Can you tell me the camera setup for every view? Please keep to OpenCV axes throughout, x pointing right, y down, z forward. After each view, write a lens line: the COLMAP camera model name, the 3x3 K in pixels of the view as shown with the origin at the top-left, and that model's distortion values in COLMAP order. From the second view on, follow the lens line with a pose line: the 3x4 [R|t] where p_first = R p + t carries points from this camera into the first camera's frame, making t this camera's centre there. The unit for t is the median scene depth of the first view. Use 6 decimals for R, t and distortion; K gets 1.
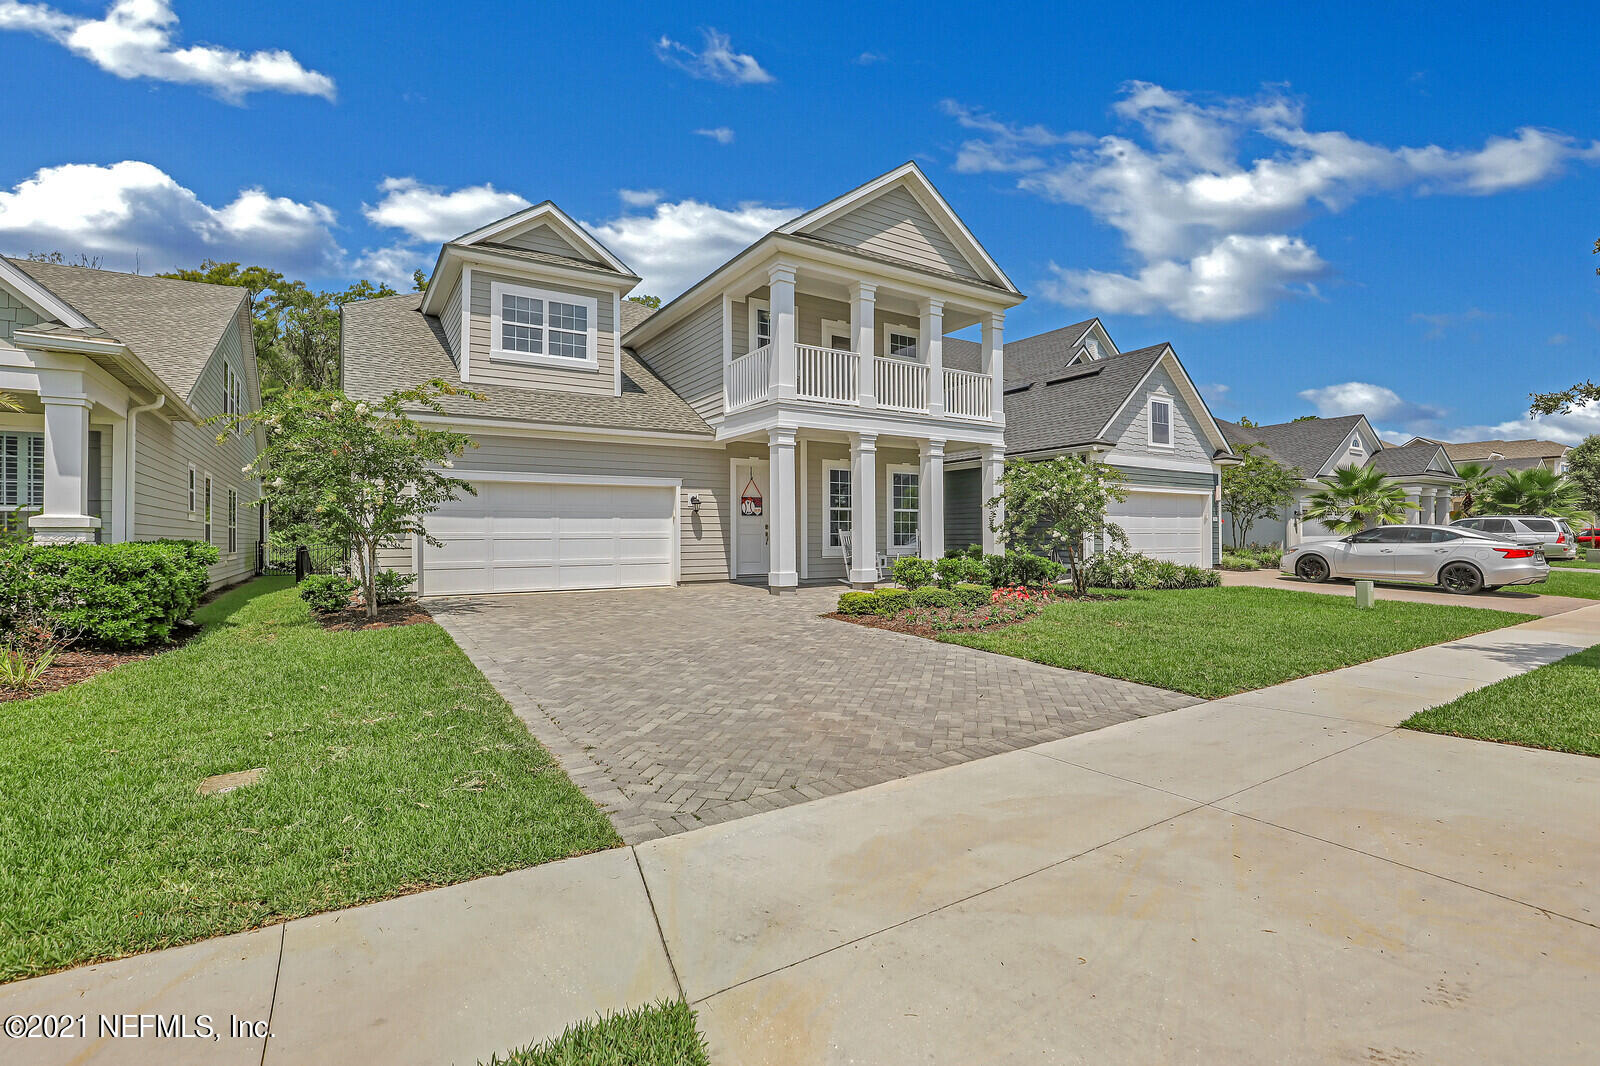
lens RADIAL K [[740.5, 0, 804.8], [0, 740.5, 523.2], [0, 0, 1]] dist [-0.023491, -0.000043]
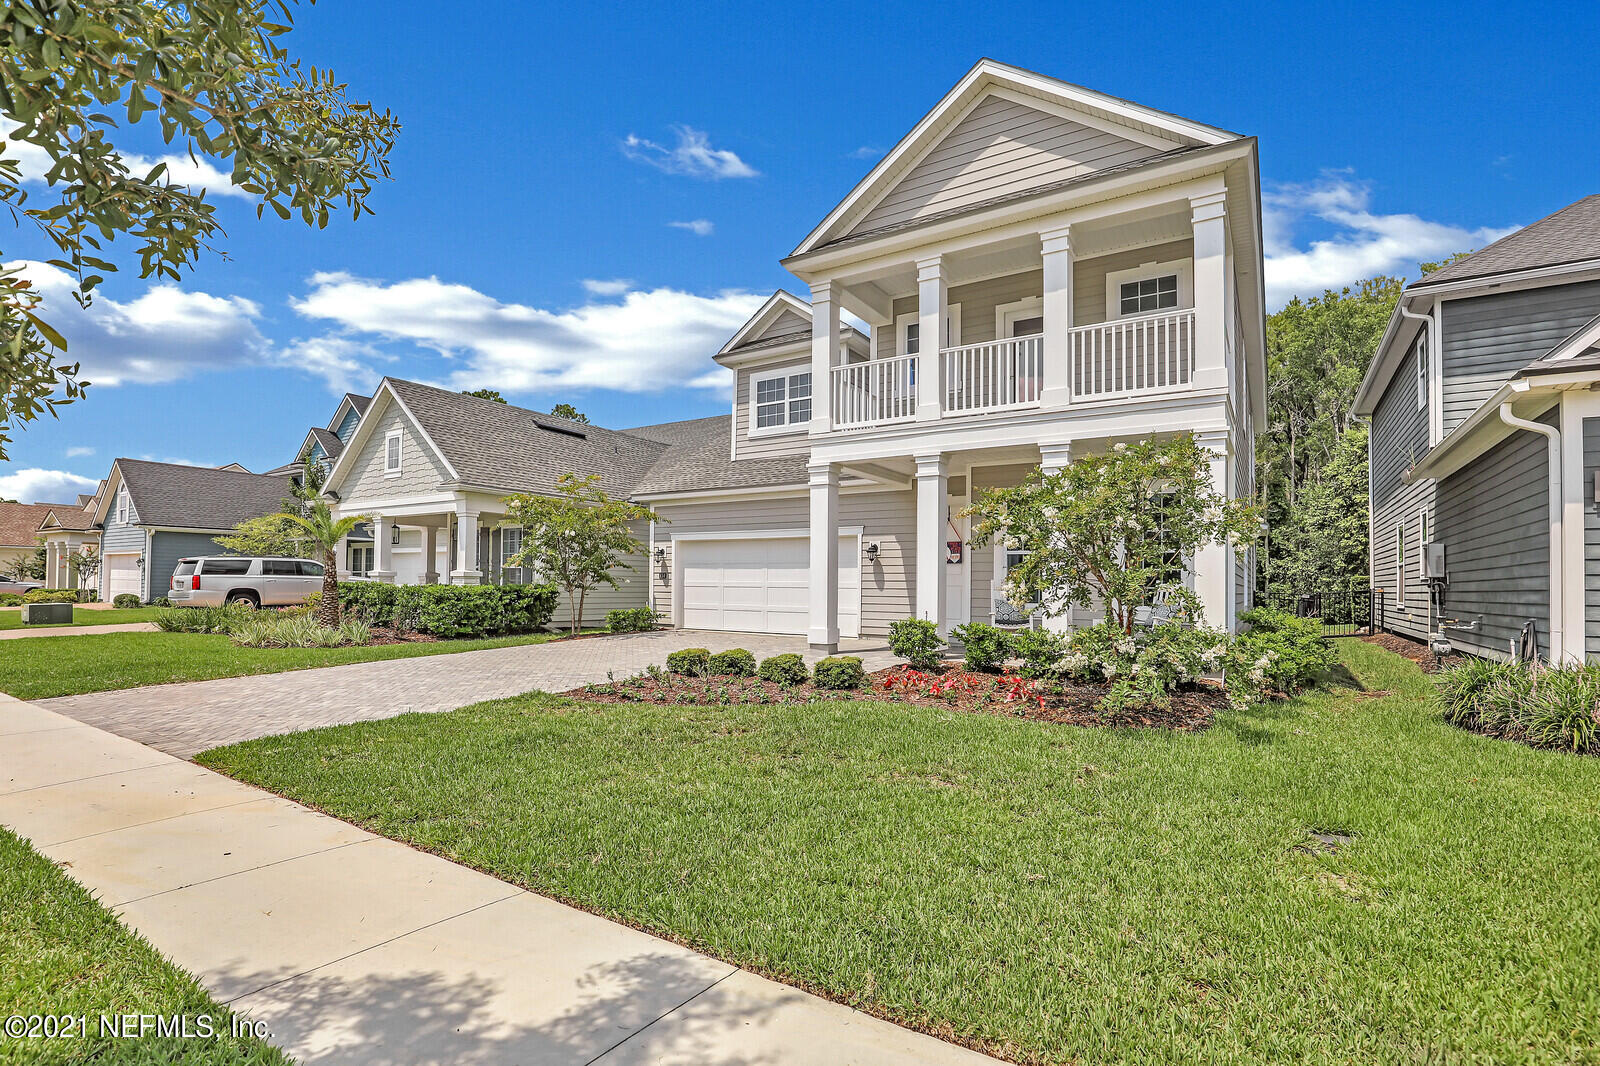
lens RADIAL K [[751.9, 0, 794.6], [0, 751.9, 568.4], [0, 0, 1]] dist [-0.022690, -0.000130]
pose [[0.415480, -0.010151, -0.909546, 0.680746], [0.002754, 0.999947, -0.009902, 0.003567], [0.909598, 0.001609, 0.415486, 0.517953]]
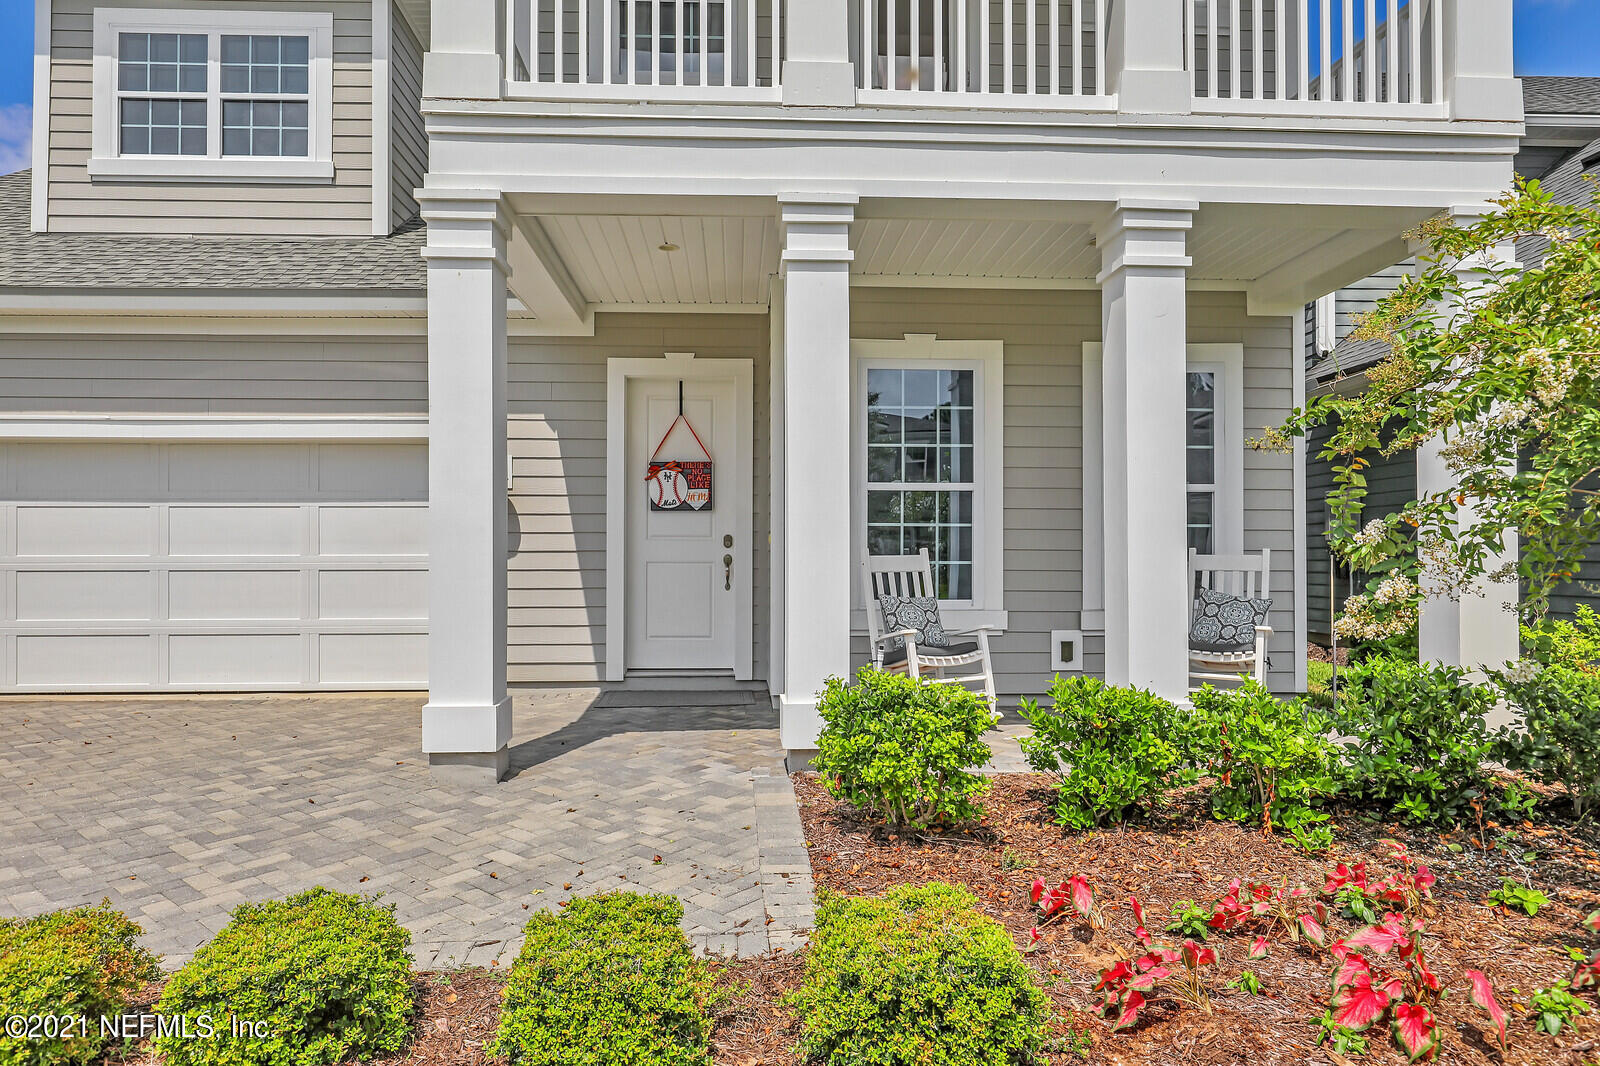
lens RADIAL K [[1006.7, 0, 774.7], [0, 1006.7, 538.9], [0, 0, 1]] dist [-0.004296, 0.000741]
pose [[0.864025, -0.001628, -0.503447, 0.240801], [0.004068, 0.999985, 0.003749, 0.002243], [0.503433, -0.005287, 0.864018, 0.627022]]
